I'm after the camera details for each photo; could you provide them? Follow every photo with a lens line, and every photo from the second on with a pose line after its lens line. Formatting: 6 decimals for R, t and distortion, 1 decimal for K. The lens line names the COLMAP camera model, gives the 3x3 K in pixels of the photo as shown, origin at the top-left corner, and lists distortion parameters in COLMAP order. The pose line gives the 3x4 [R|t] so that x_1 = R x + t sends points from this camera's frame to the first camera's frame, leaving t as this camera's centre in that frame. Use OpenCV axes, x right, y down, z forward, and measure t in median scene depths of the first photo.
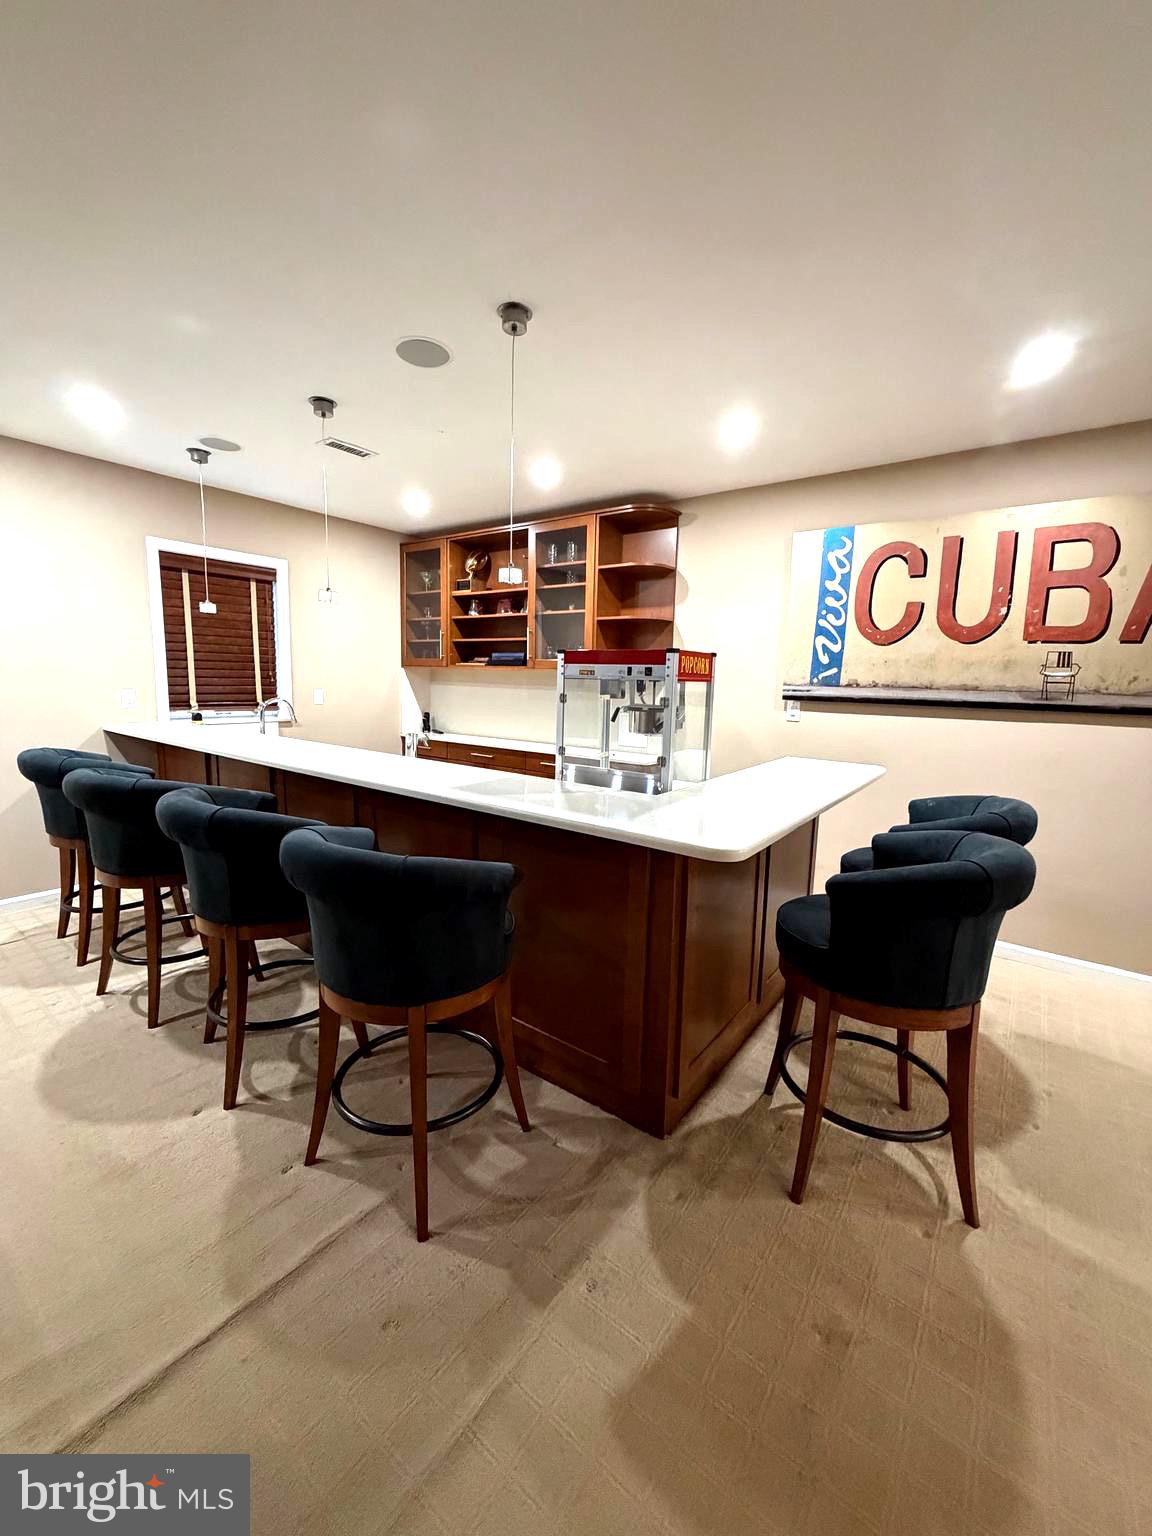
lens RADIAL K [[615.5, 0, 578.6], [0, 615.5, 762.0], [0, 0, 1]] dist [0.002454, -0.000365]
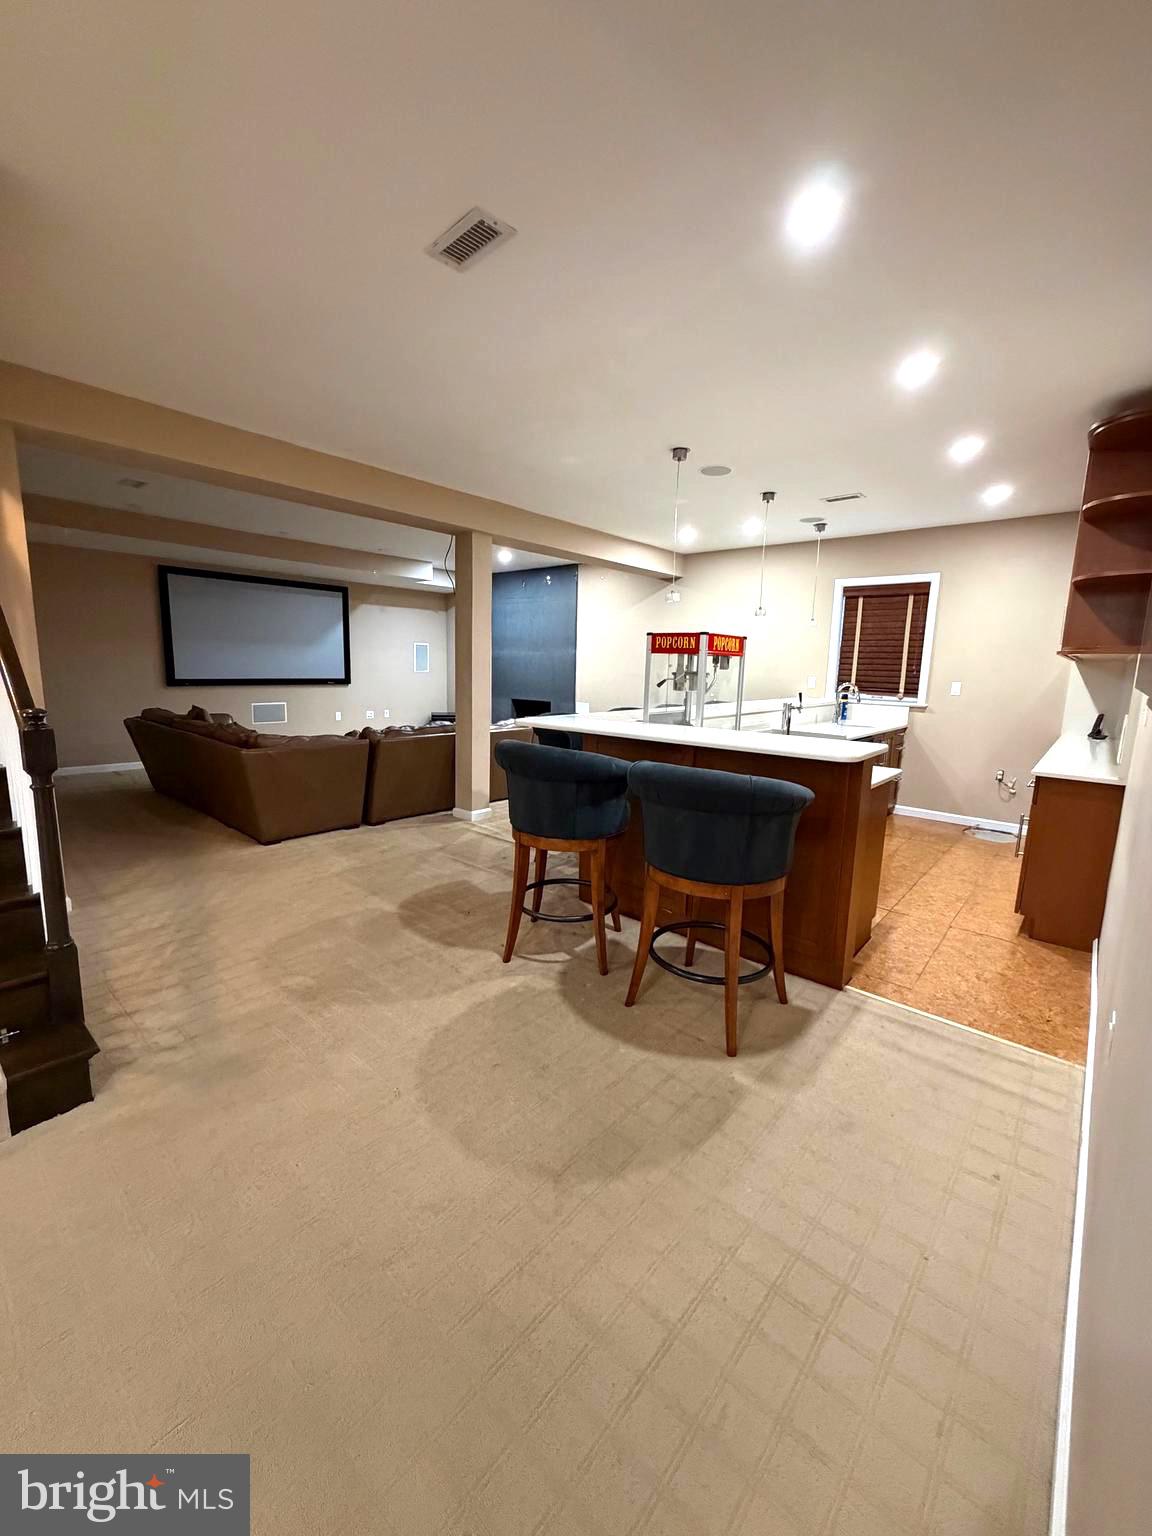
lens RADIAL K [[615.5, 0, 579.9], [0, 615.5, 764.4], [0, 0, 1]] dist [0.002454, -0.000365]
pose [[-0.065203, 0.137541, -0.988348, 0.912184], [-0.162942, 0.975694, 0.146530, -0.029268], [0.984479, 0.170597, -0.041207, 0.478967]]
